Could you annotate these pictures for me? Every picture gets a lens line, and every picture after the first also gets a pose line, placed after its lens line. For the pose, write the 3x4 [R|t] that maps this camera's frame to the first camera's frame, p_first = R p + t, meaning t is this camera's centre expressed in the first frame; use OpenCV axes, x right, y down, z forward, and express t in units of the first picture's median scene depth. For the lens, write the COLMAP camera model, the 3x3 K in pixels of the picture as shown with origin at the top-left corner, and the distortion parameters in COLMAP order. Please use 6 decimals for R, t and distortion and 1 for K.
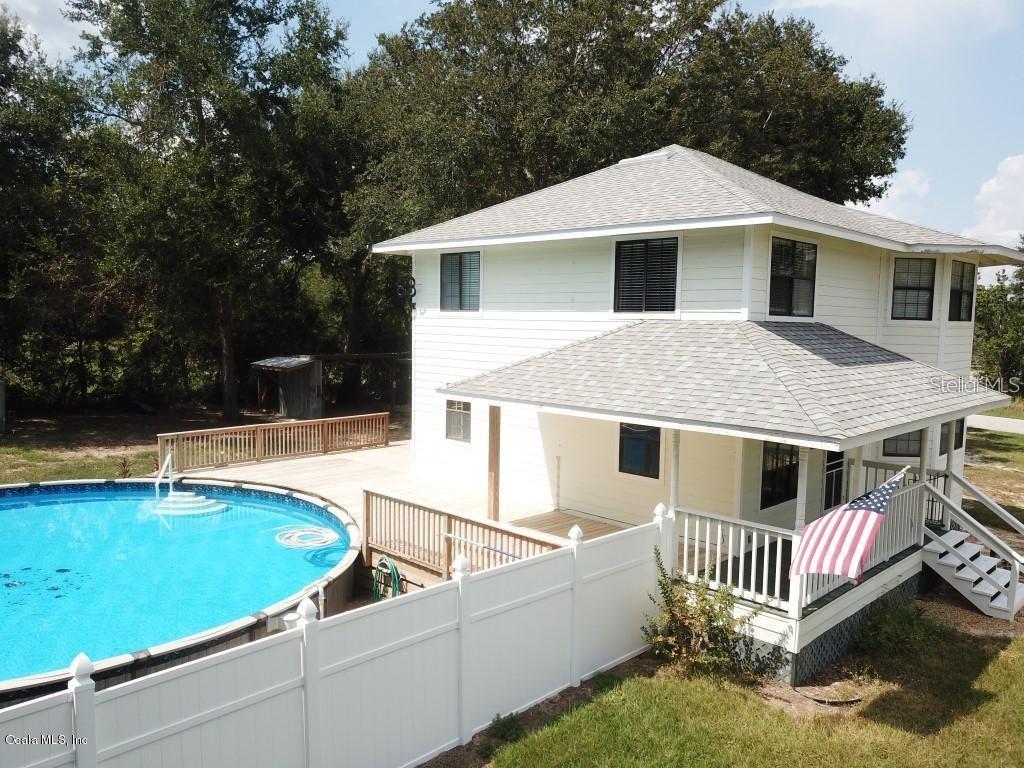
lens RADIAL K [[786.9, 0, 512.0], [0, 786.9, 384.0], [0, 0, 1]] dist [0.008010, -0.003969]
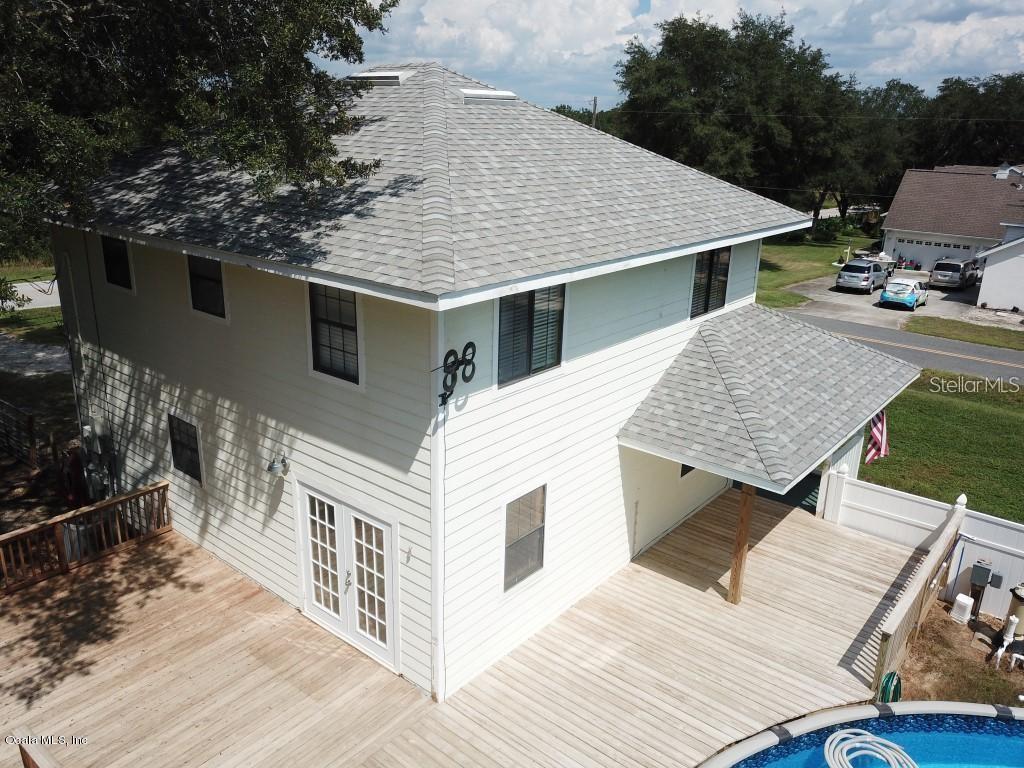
lens RADIAL K [[786.9, 0, 512.0], [0, 786.9, 384.0], [0, 0, 1]] dist [0.008010, -0.003969]
pose [[-0.087889, -0.333047, 0.938805, -0.690107], [0.054797, 0.939409, 0.338391, -0.323202], [-0.994622, 0.081184, -0.064314, 1.214117]]
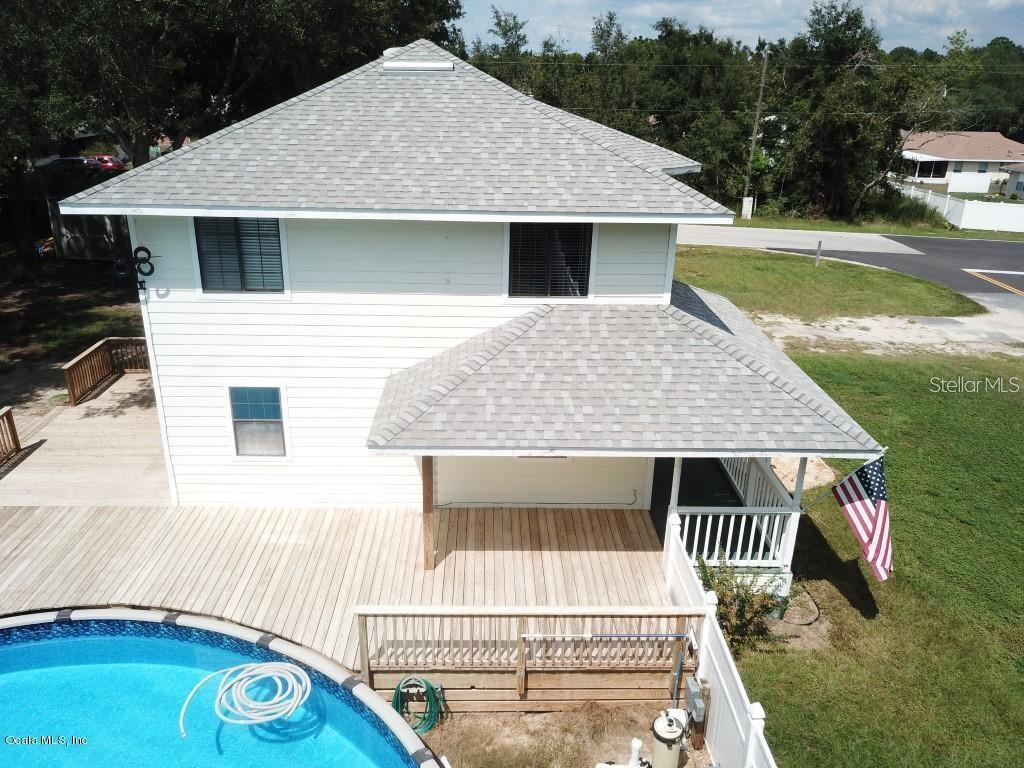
lens RADIAL K [[786.9, 0, 512.0], [0, 786.9, 384.0], [0, 0, 1]] dist [0.008010, -0.003969]
pose [[0.694142, -0.265113, 0.669240, -0.466014], [0.051797, 0.945695, 0.320903, -0.269737], [-0.717972, -0.188088, 0.670178, 0.369238]]
